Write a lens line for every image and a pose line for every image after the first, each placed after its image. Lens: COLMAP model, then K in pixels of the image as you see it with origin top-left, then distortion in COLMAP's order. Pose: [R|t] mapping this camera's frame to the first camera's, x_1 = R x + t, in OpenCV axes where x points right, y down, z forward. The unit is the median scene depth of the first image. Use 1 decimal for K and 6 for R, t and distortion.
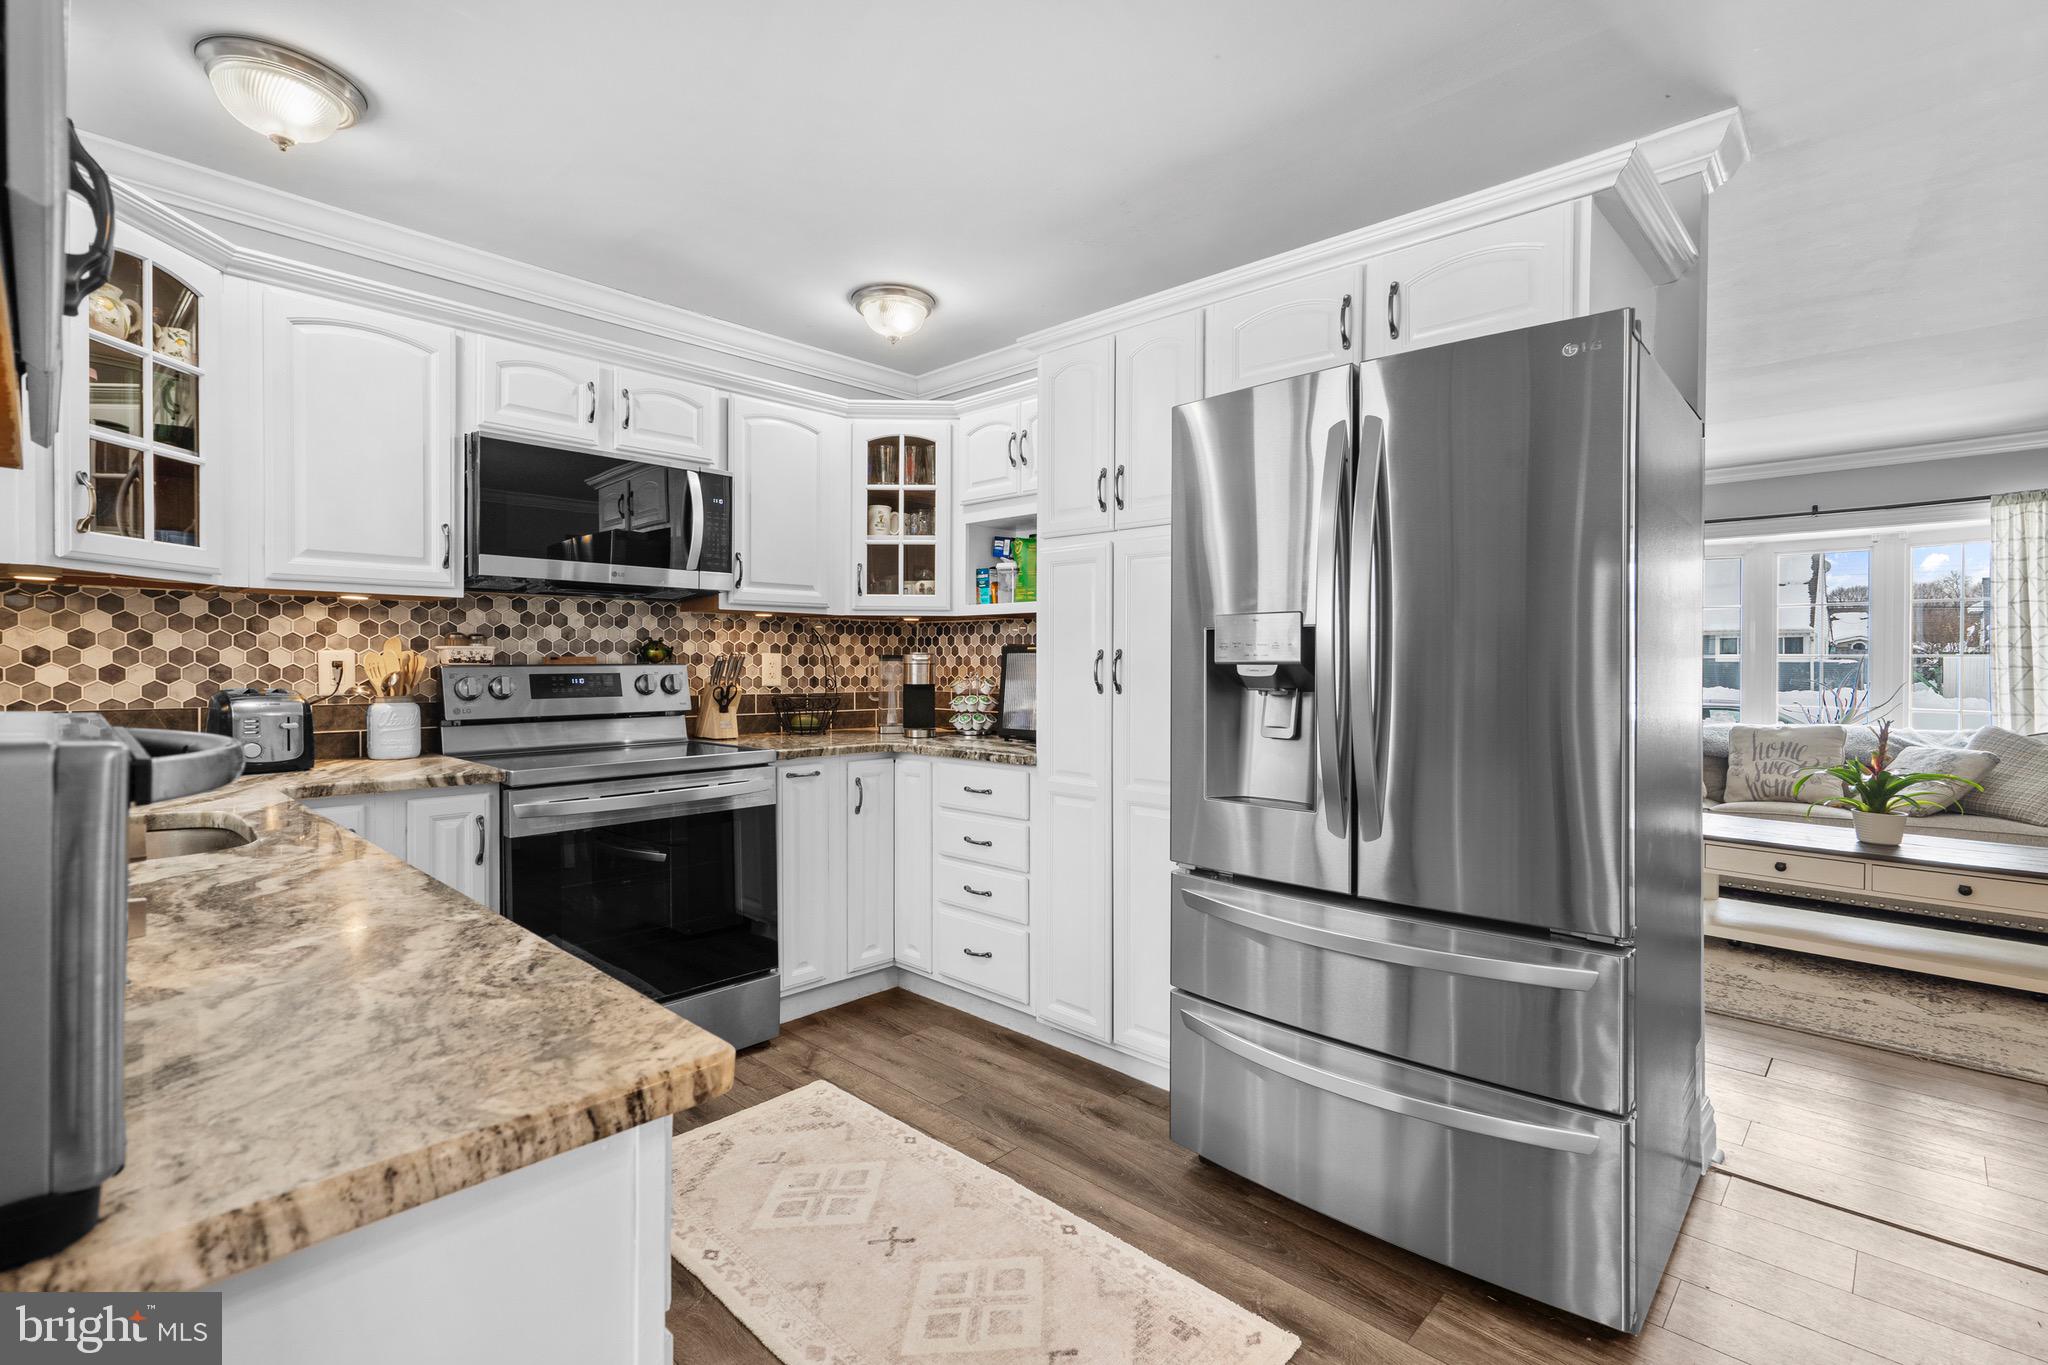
lens RADIAL K [[943.2, 0, 1013.1], [0, 943.2, 663.7], [0, 0, 1]] dist [-0.003549, 0.007066]
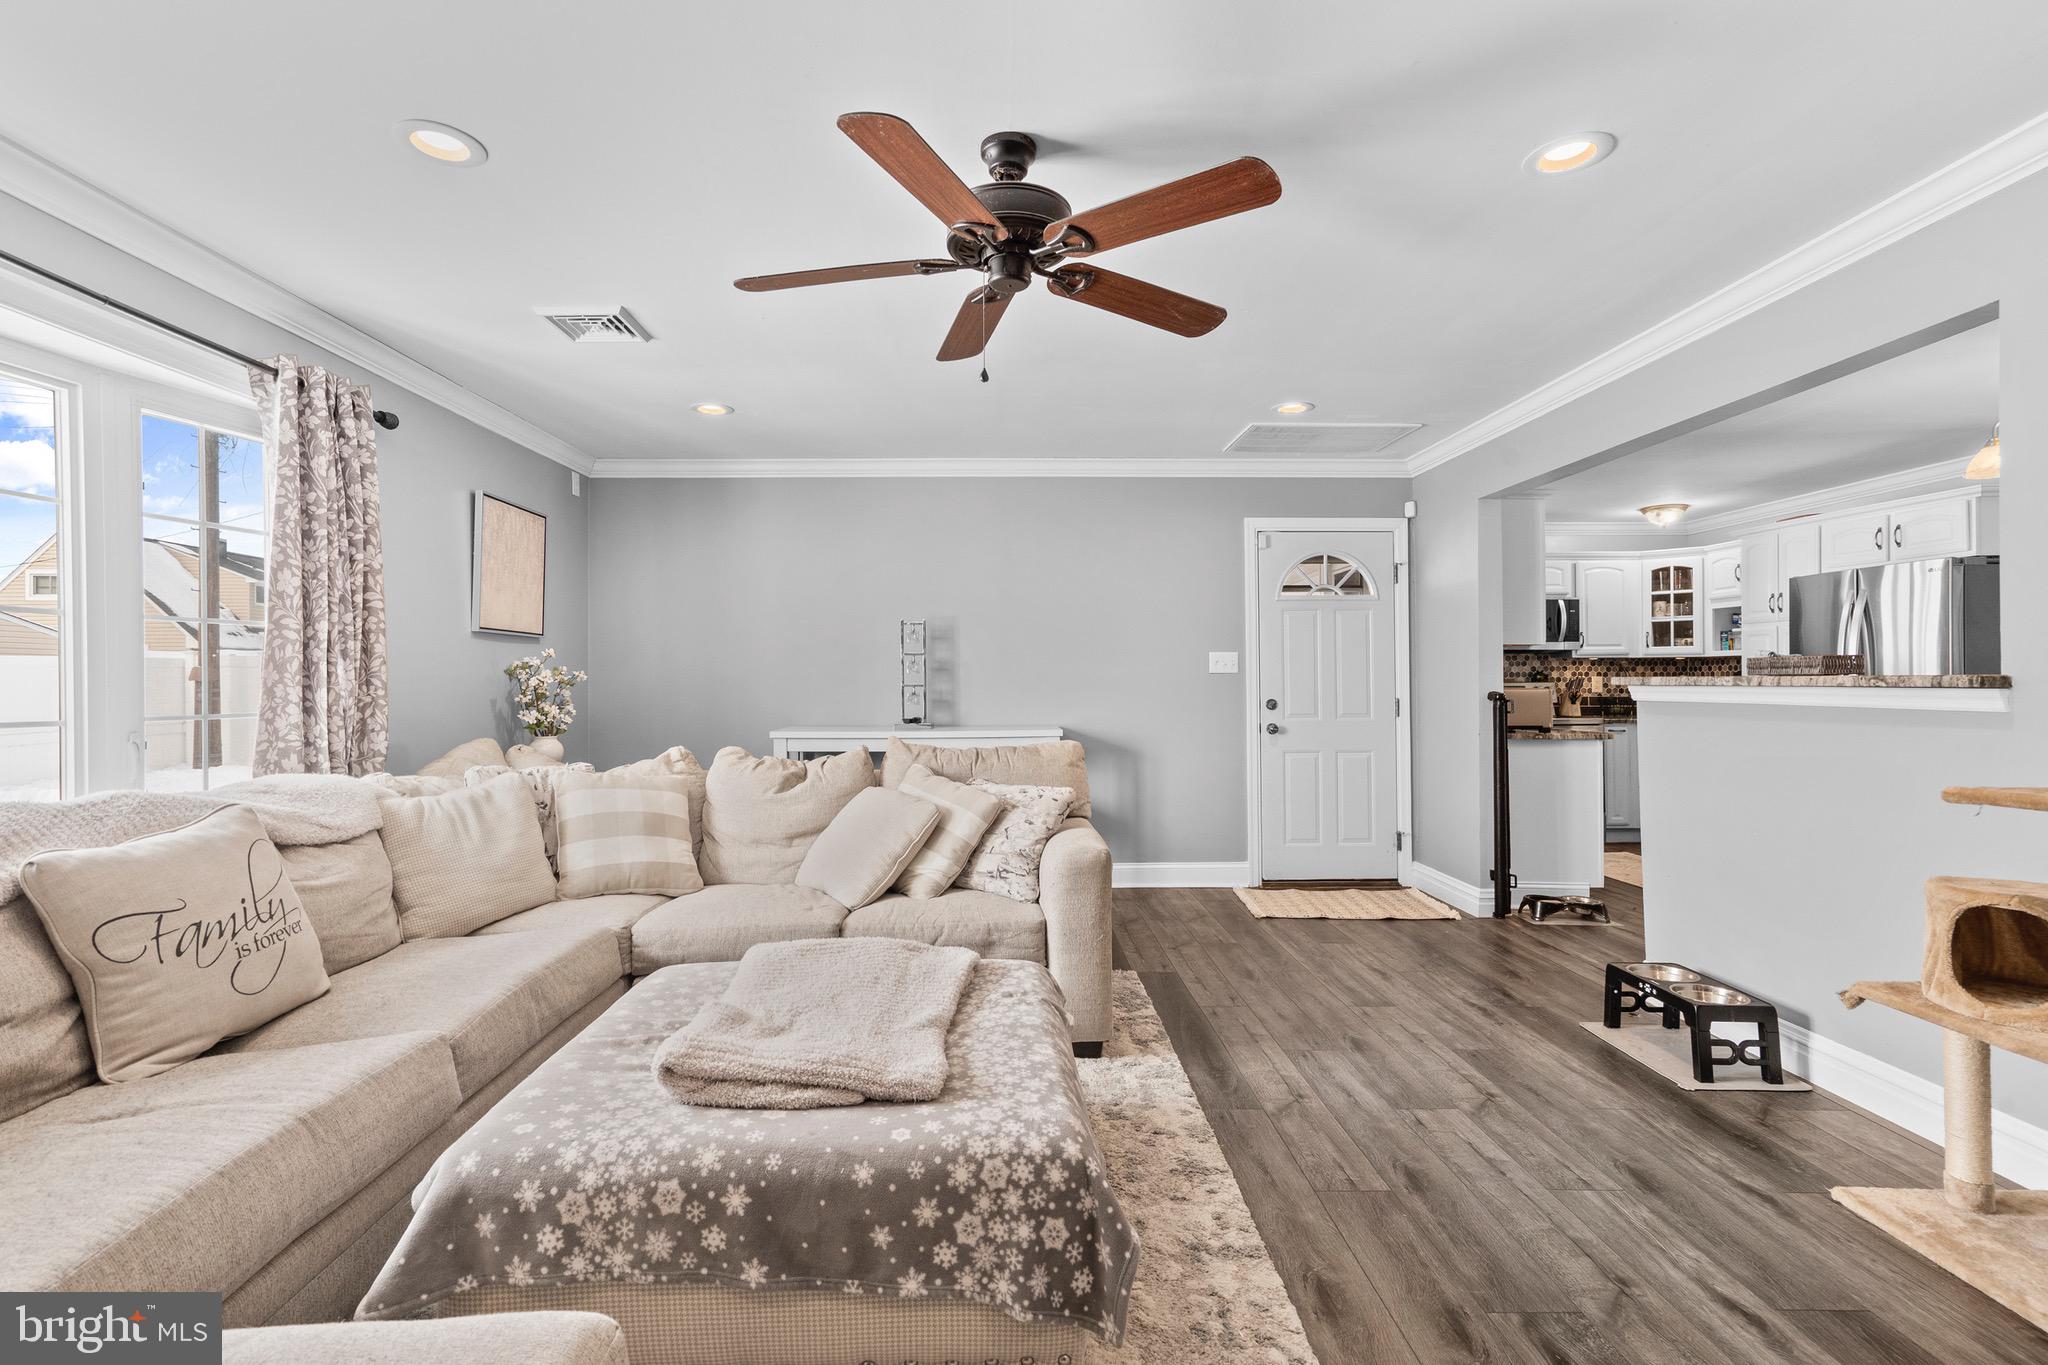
lens RADIAL K [[943.2, 0, 1014.8], [0, 943.2, 679.5], [0, 0, 1]] dist [-0.003549, 0.007066]
pose [[0.716836, -0.011704, -0.697143, 0.307838], [0.008005, 0.999931, -0.008556, 0.003180], [0.697196, 0.000552, 0.716881, -1.571823]]
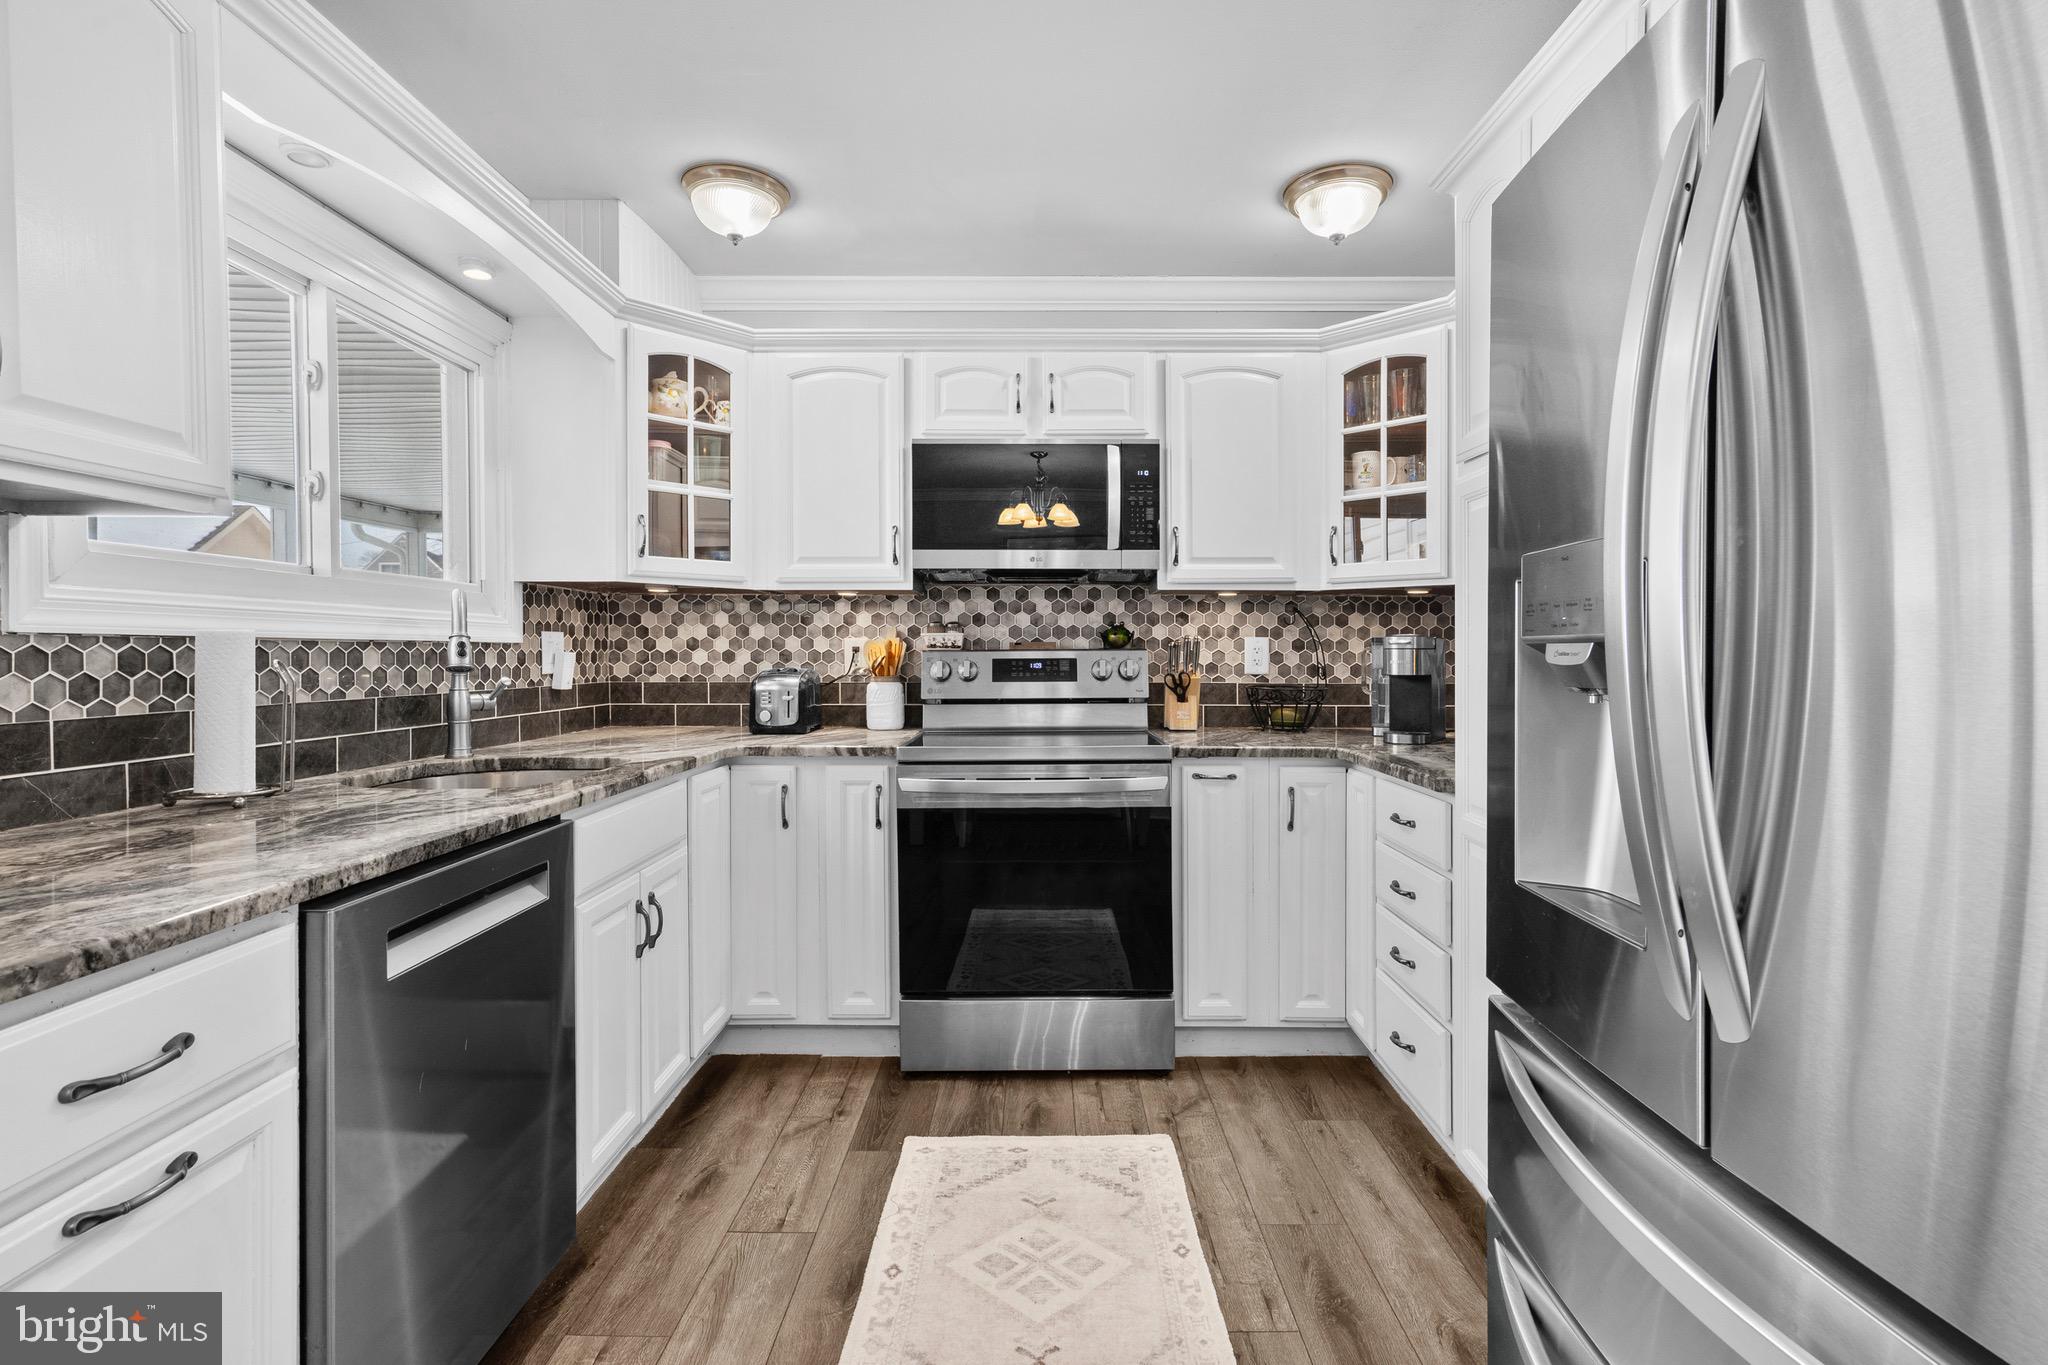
lens RADIAL K [[943.2, 0, 1017.4], [0, 943.2, 658.3], [0, 0, 1]] dist [-0.003549, 0.007066]
pose [[0.690798, 0.004832, -0.723032, 0.270735], [0.000226, 0.999976, 0.006899, 0.003072], [0.723048, -0.004929, 0.690780, 0.266506]]
